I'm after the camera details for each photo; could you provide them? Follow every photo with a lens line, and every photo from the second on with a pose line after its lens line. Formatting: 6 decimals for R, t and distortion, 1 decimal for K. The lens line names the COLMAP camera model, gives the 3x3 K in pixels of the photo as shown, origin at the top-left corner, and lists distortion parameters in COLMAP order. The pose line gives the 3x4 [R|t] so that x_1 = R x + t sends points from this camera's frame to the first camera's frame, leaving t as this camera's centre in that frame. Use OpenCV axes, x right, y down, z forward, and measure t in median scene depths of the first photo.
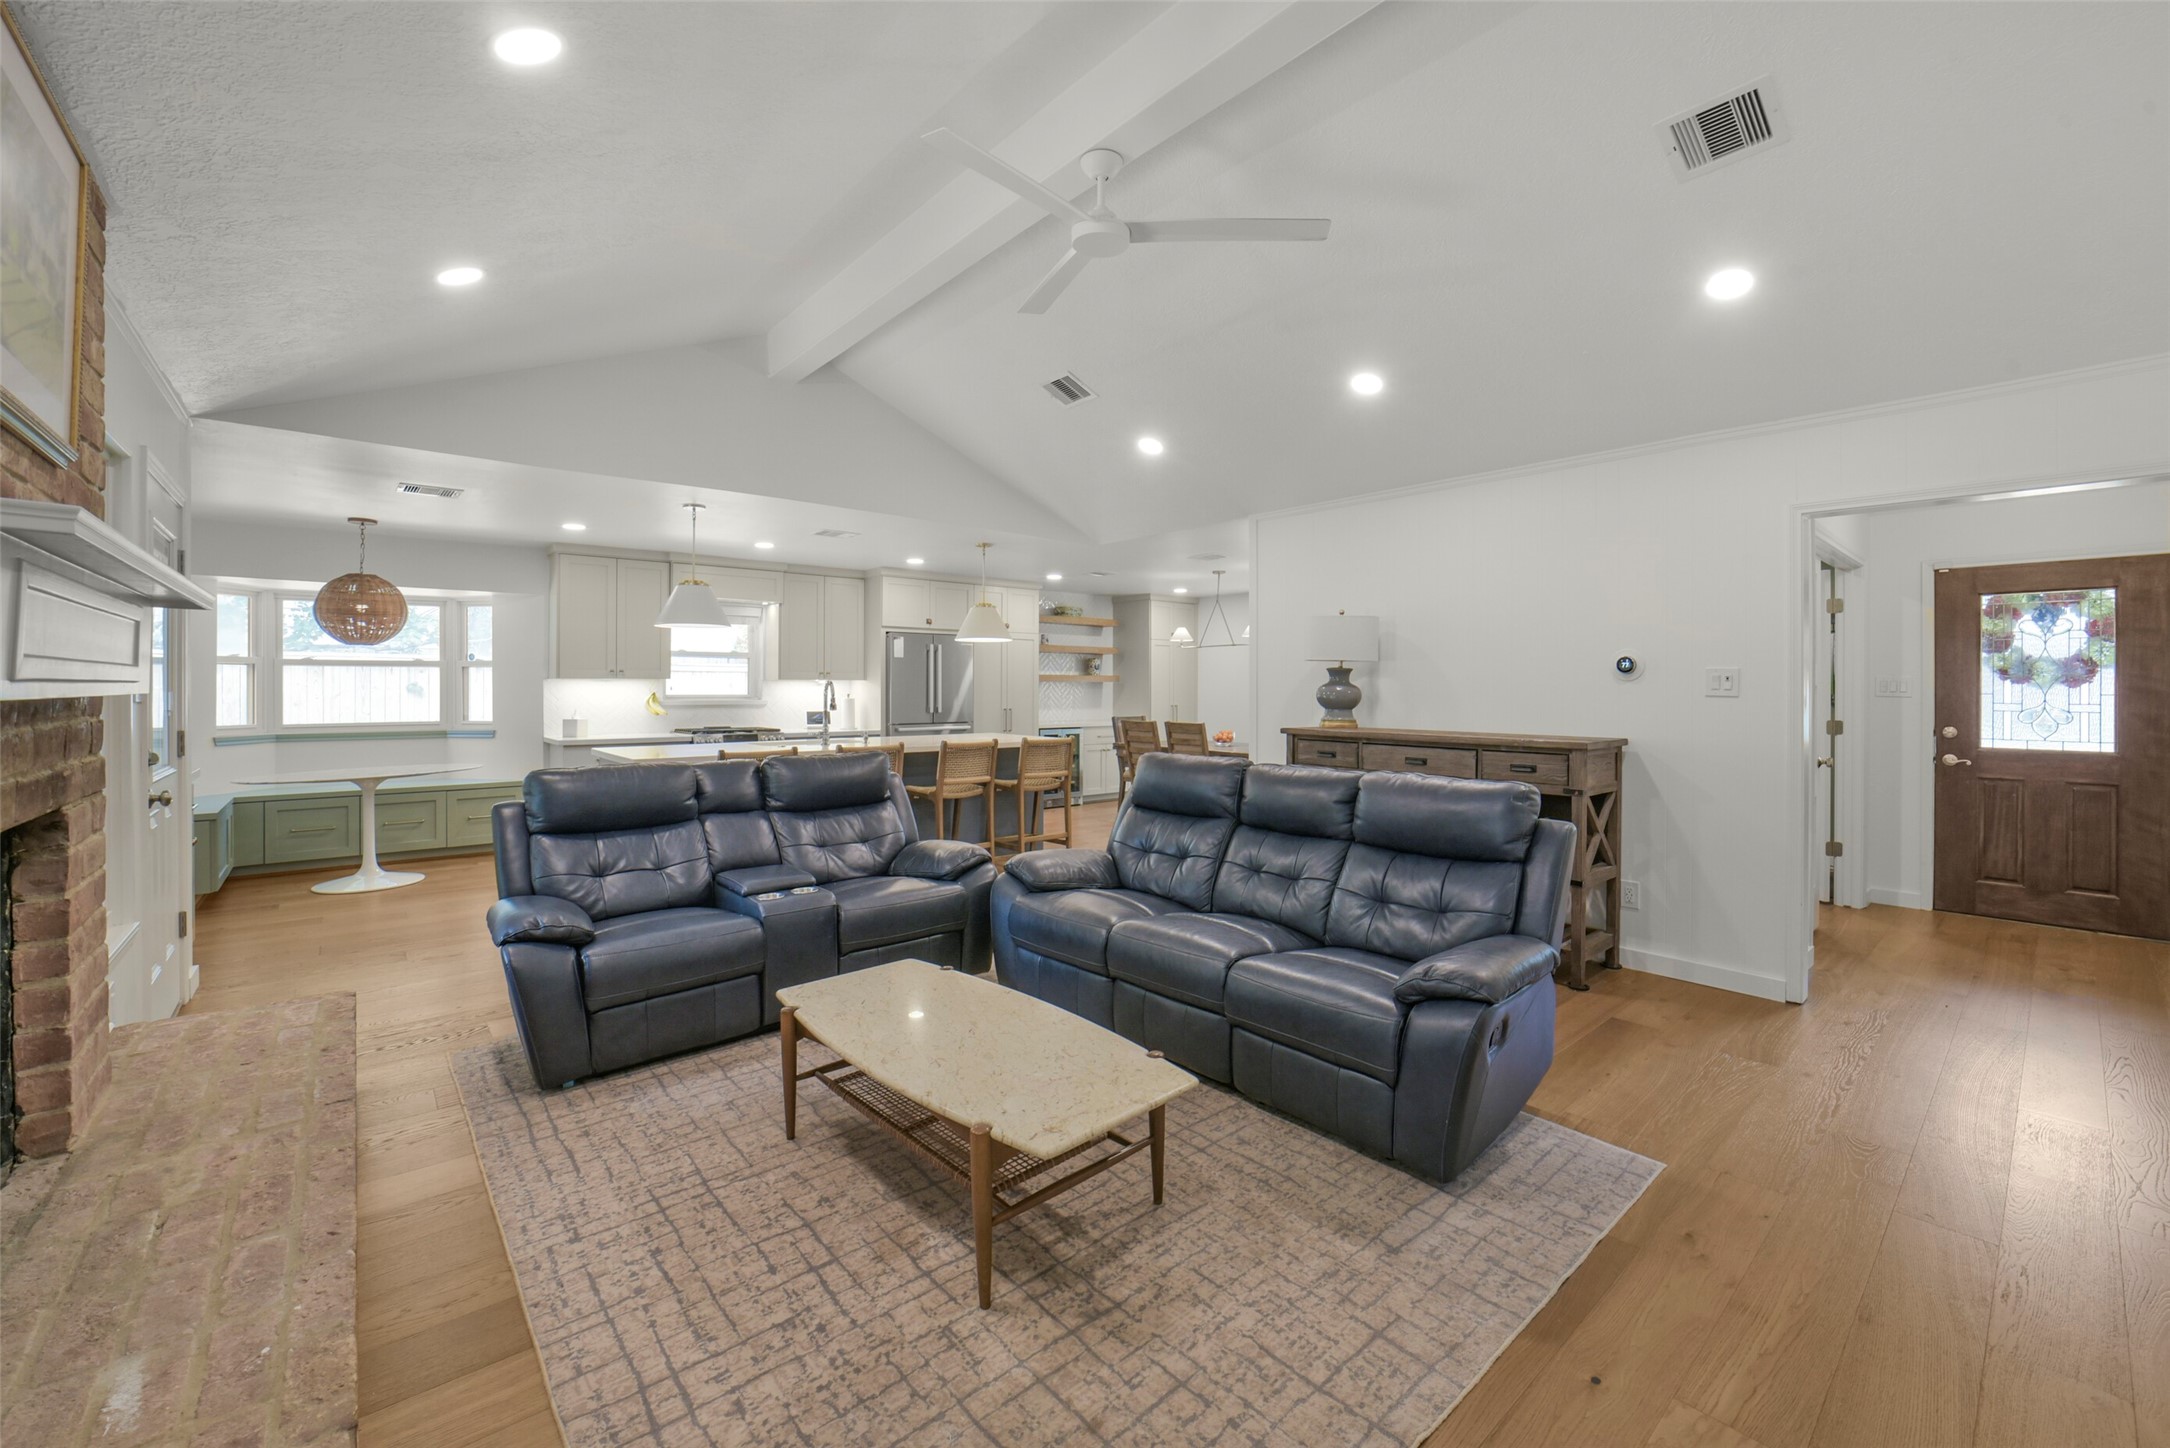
lens RADIAL K [[878.0, 0, 1095.2], [0, 878.0, 686.8], [0, 0, 1]] dist [-0.033623, 0.007613]
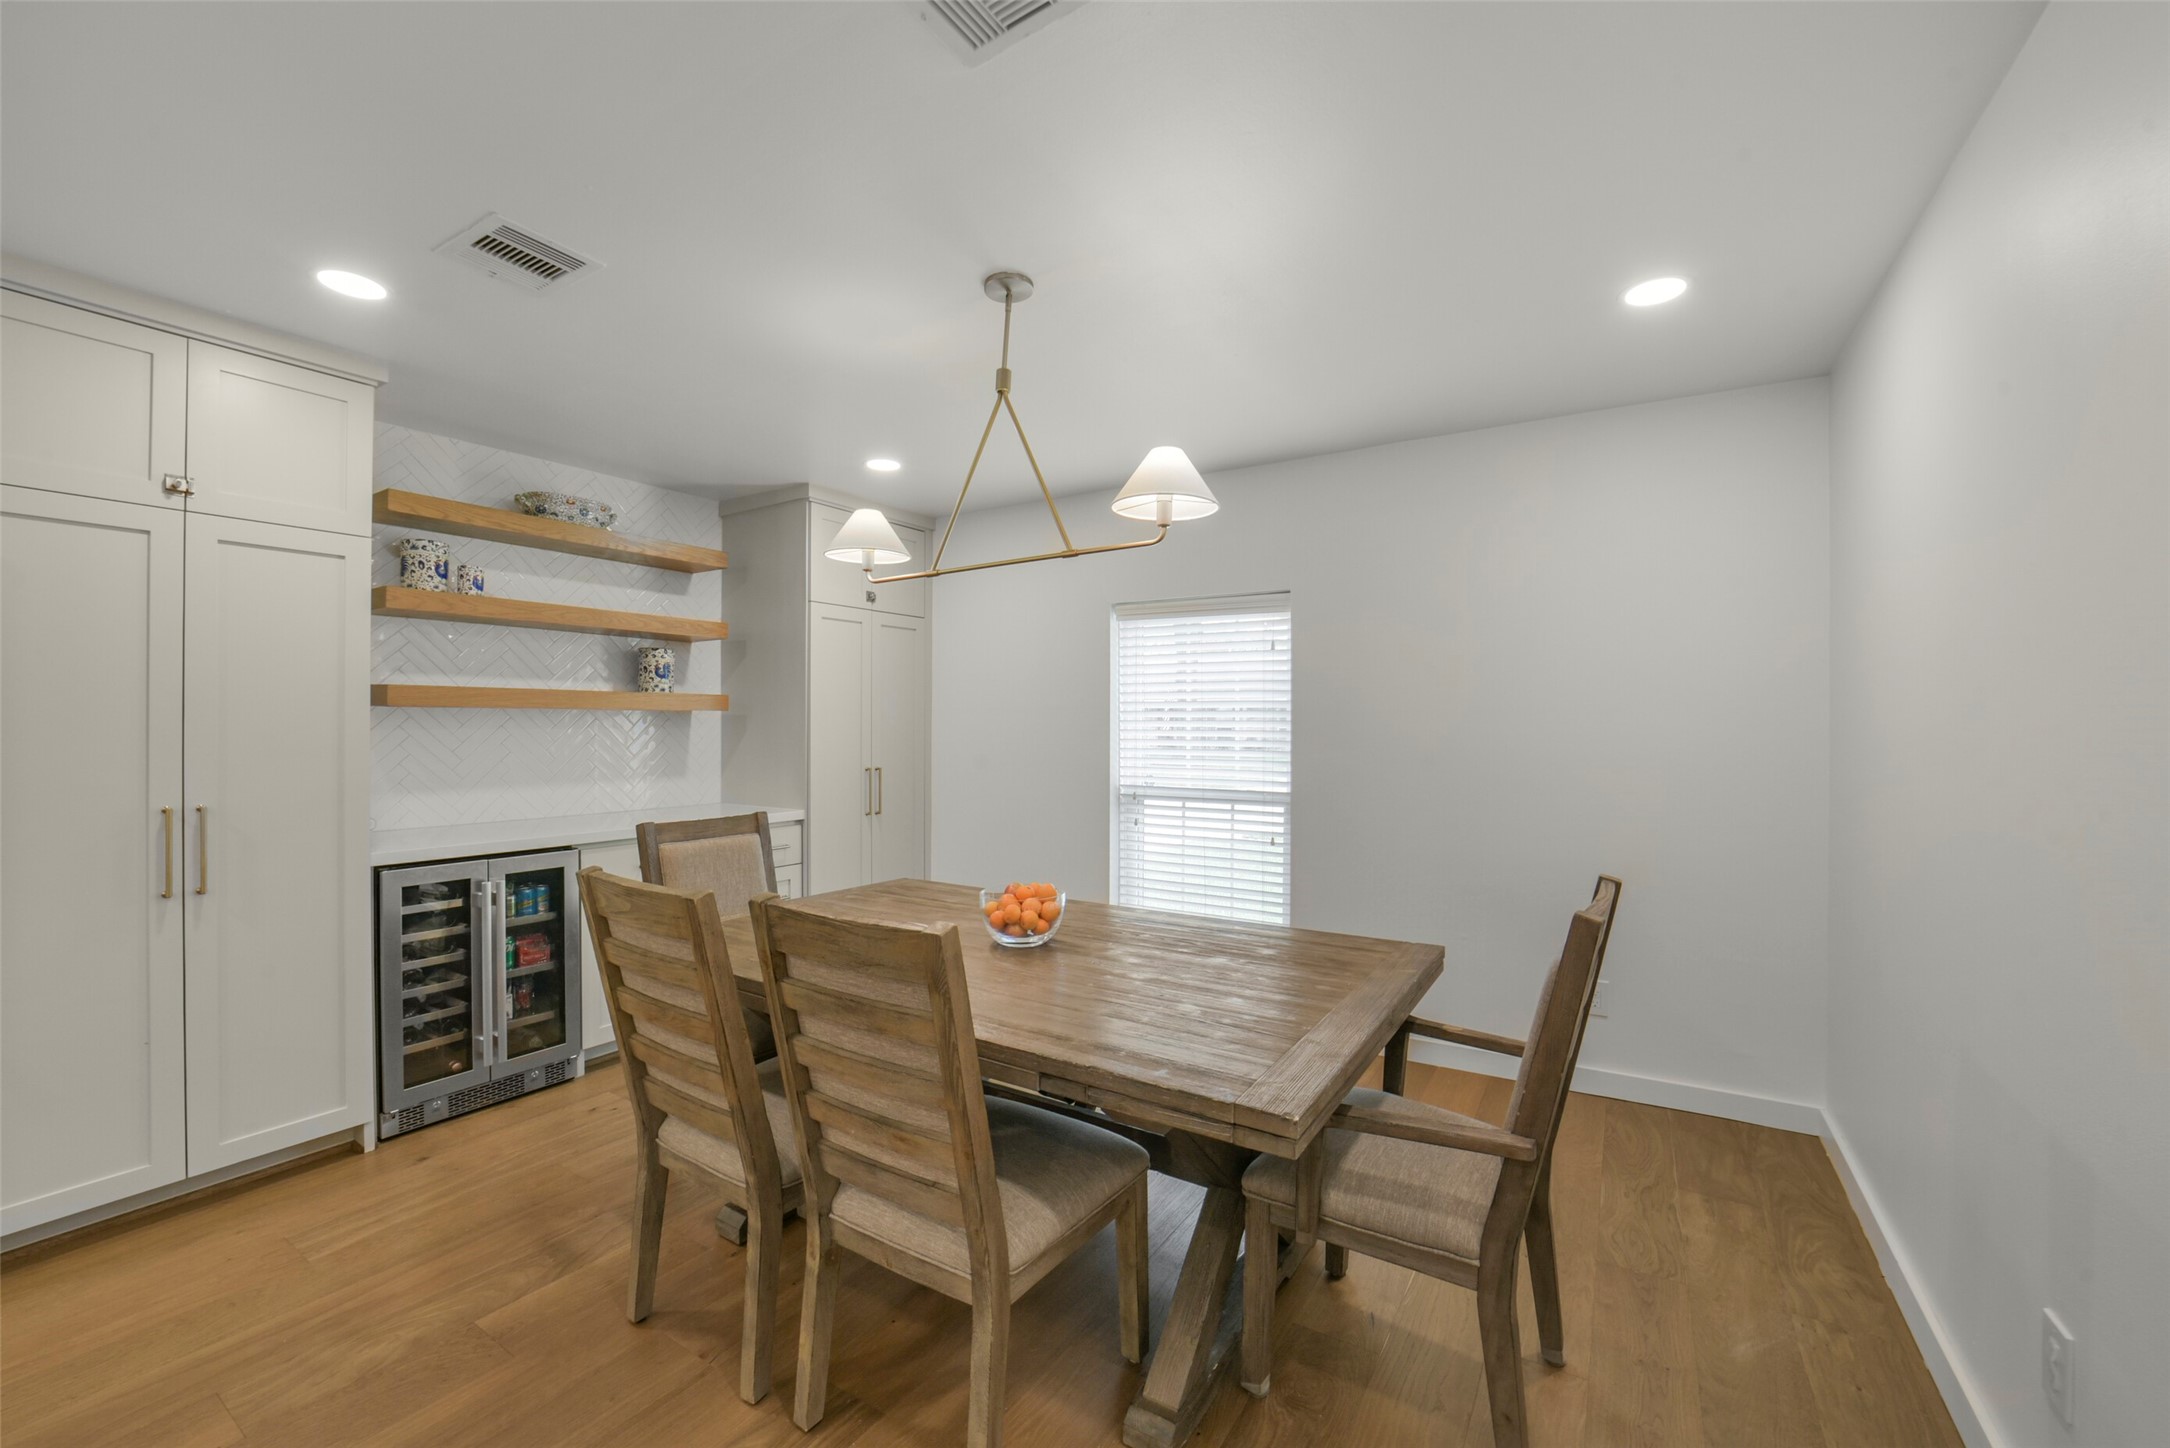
lens RADIAL K [[861.0, 0, 1094.5], [0, 861.0, 722.3], [0, 0, 1]] dist [-0.038715, 0.009294]
pose [[0.955538, -0.000562, 0.294866, 0.111856], [0.000868, 0.999999, -0.000907, 0.000424], [-0.294865, 0.001123, 0.955538, 0.931829]]
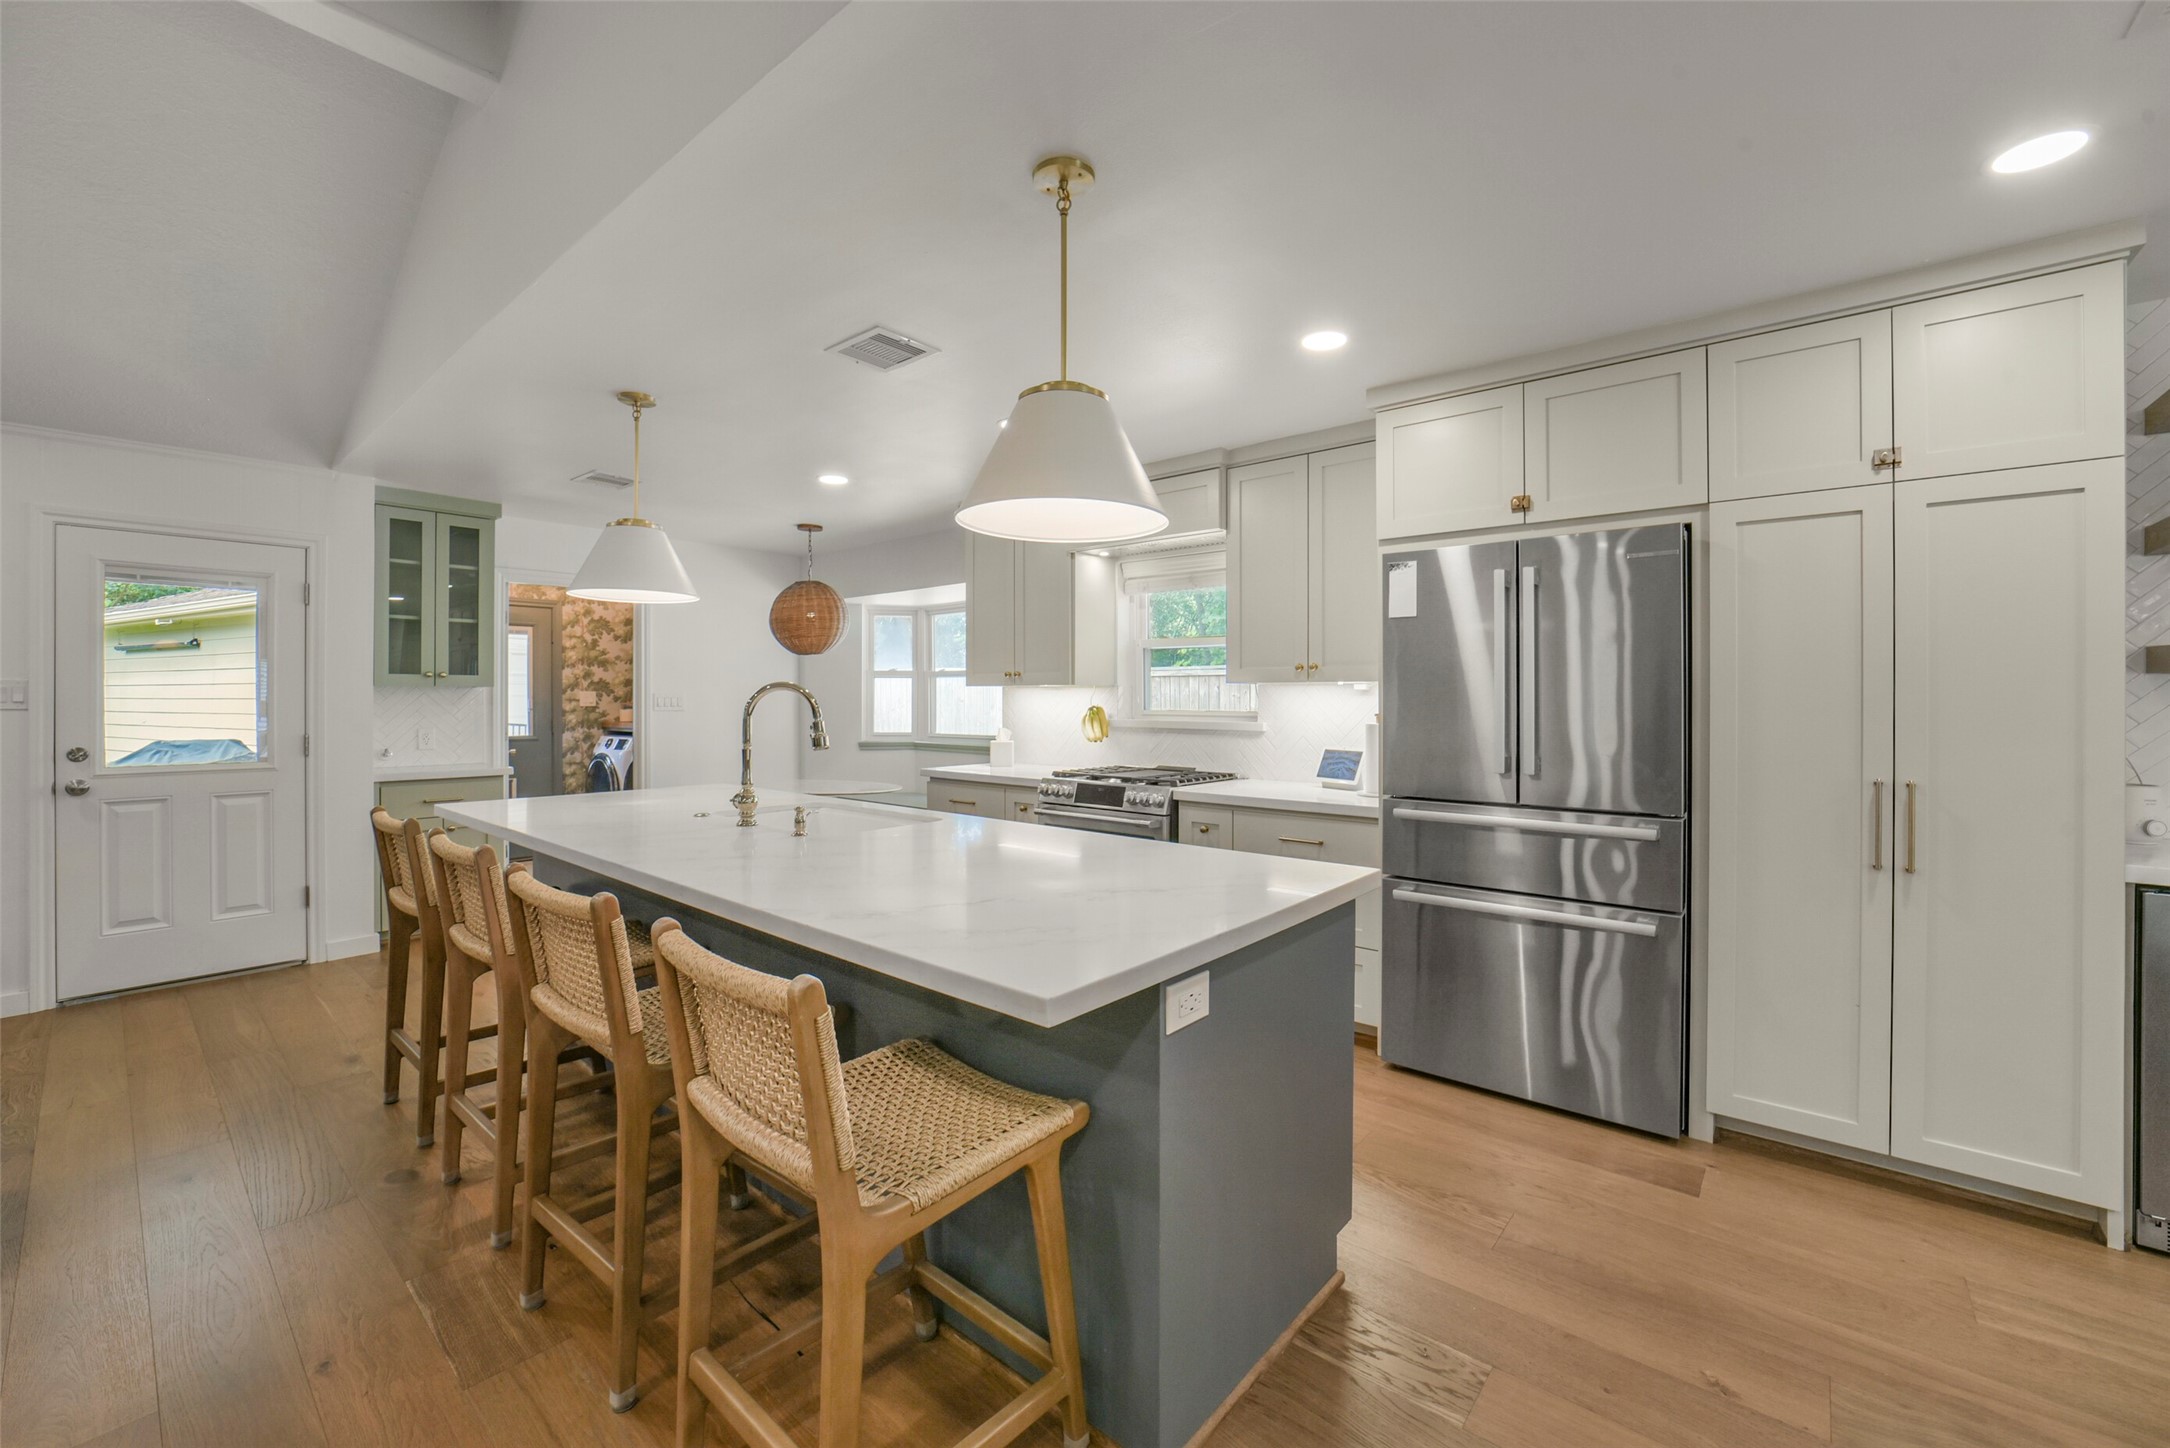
lens RADIAL K [[871.9, 0, 1097.2], [0, 871.9, 696.8], [0, 0, 1]] dist [-0.038455, 0.009227]
pose [[0.158466, -0.002306, -0.987362, 0.143448], [0.000439, 0.999997, -0.002265, 0.000955], [0.987364, -0.000075, 0.158467, 0.991905]]
